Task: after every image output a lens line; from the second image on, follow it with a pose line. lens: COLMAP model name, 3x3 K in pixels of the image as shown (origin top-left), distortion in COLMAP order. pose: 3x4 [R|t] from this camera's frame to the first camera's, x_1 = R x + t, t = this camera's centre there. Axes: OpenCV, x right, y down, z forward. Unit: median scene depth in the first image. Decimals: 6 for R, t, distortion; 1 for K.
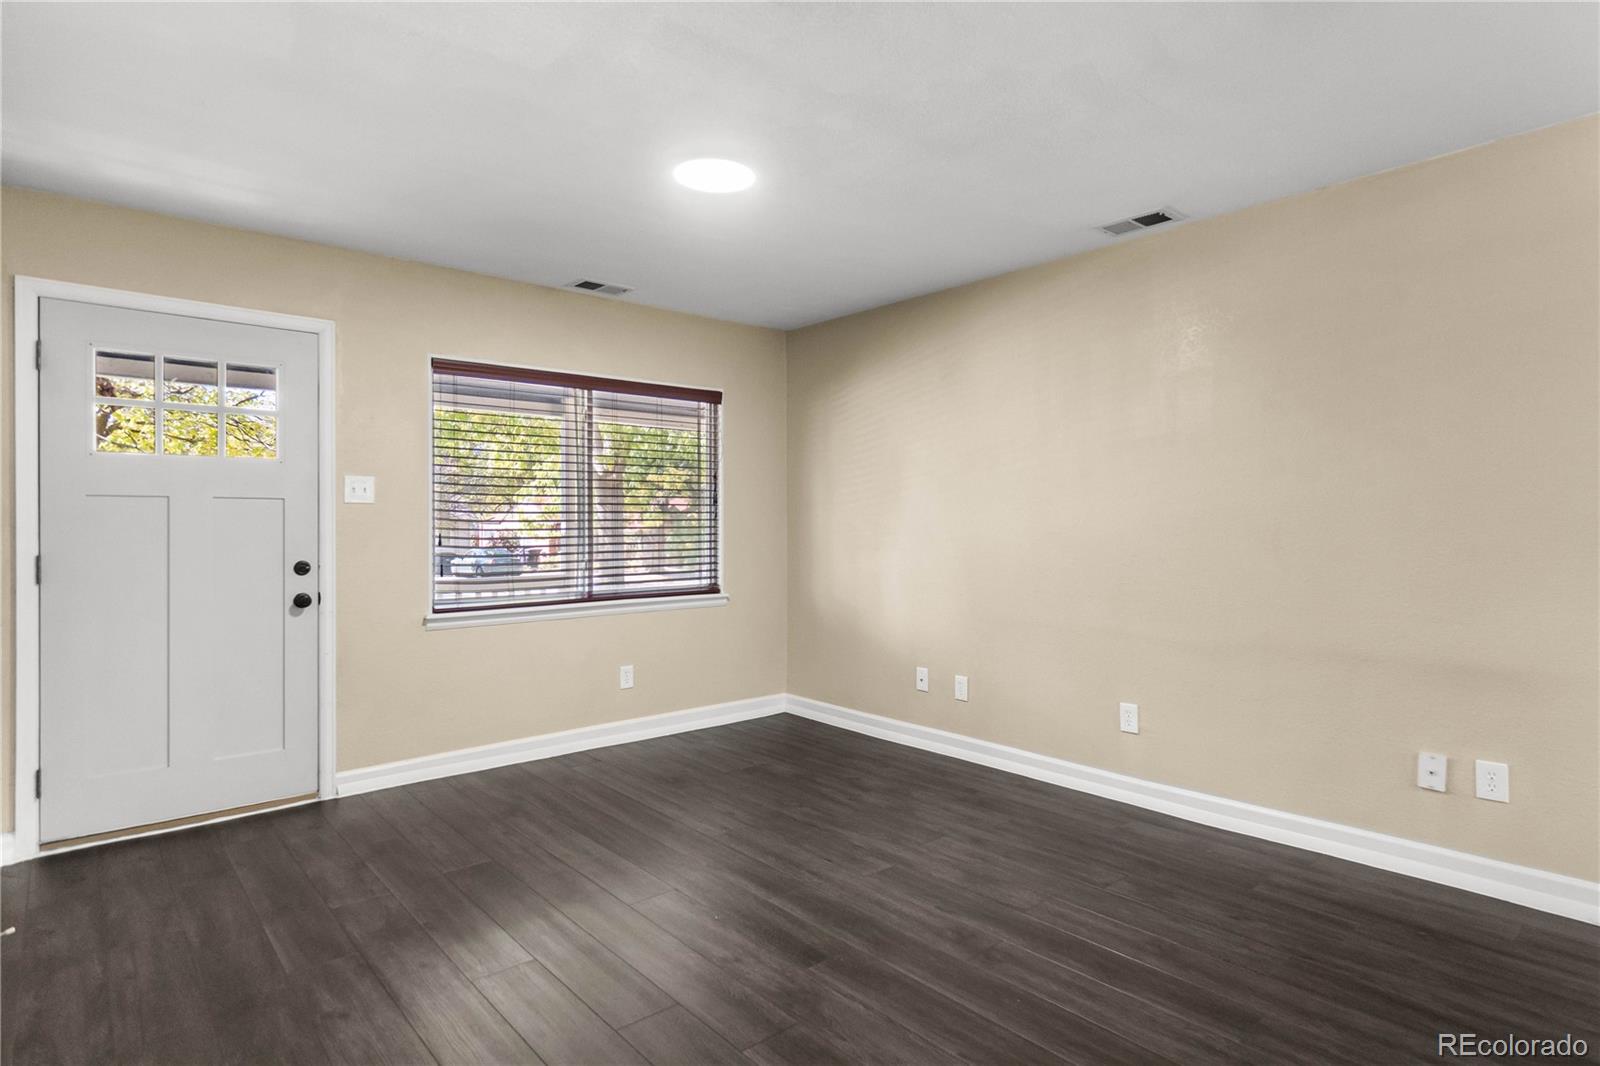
lens RADIAL K [[856.0, 0, 792.9], [0, 856.0, 524.0], [0, 0, 1]] dist [-0.000891, -0.000083]
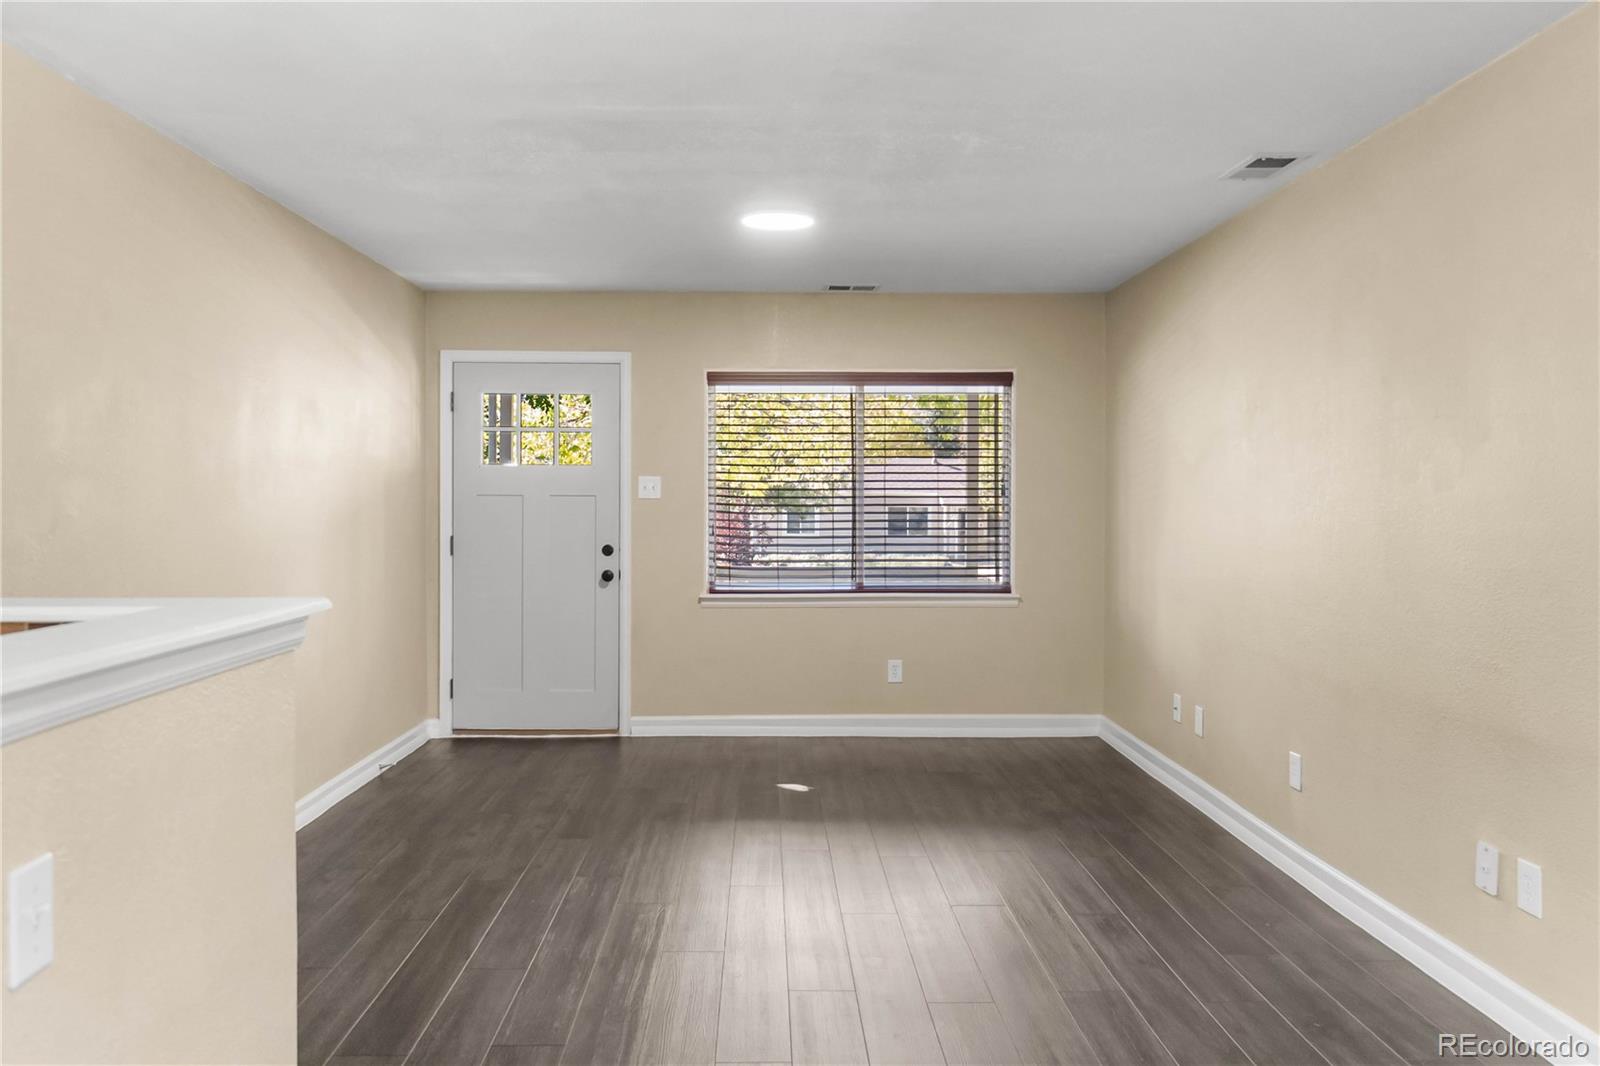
lens RADIAL K [[1172.0, 0, 759.6], [0, 1172.0, 503.0], [0, 0, 1]] dist [0.000685, 0.000854]
pose [[0.752730, 0.006285, -0.658299, 0.719906], [-0.004315, 0.999980, 0.004612, -0.026746], [0.658315, -0.000631, 0.752742, -0.154995]]
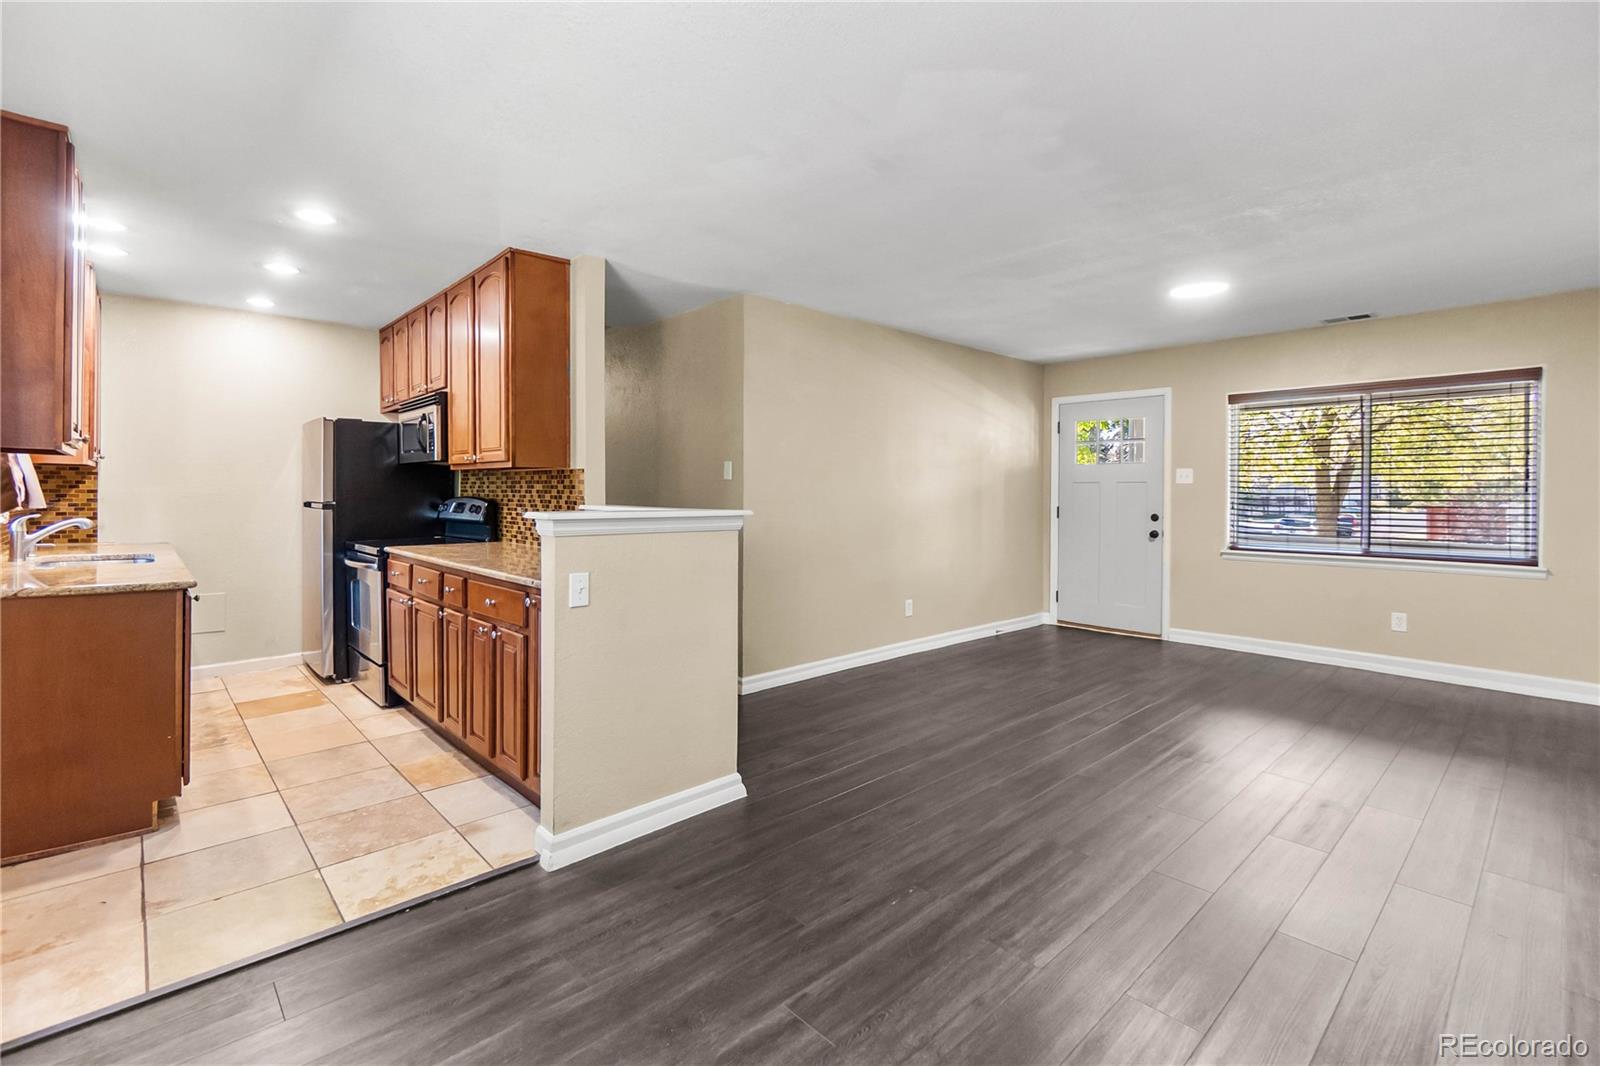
lens RADIAL K [[716.9, 0, 791.3], [0, 716.9, 498.5], [0, 0, 1]] dist [0.019492, -0.001023]
pose [[0.024184, 0.012040, -0.999635, 1.020422], [-0.006120, 0.999911, 0.011895, -0.006002], [0.999689, 0.005830, 0.024256, 0.129455]]
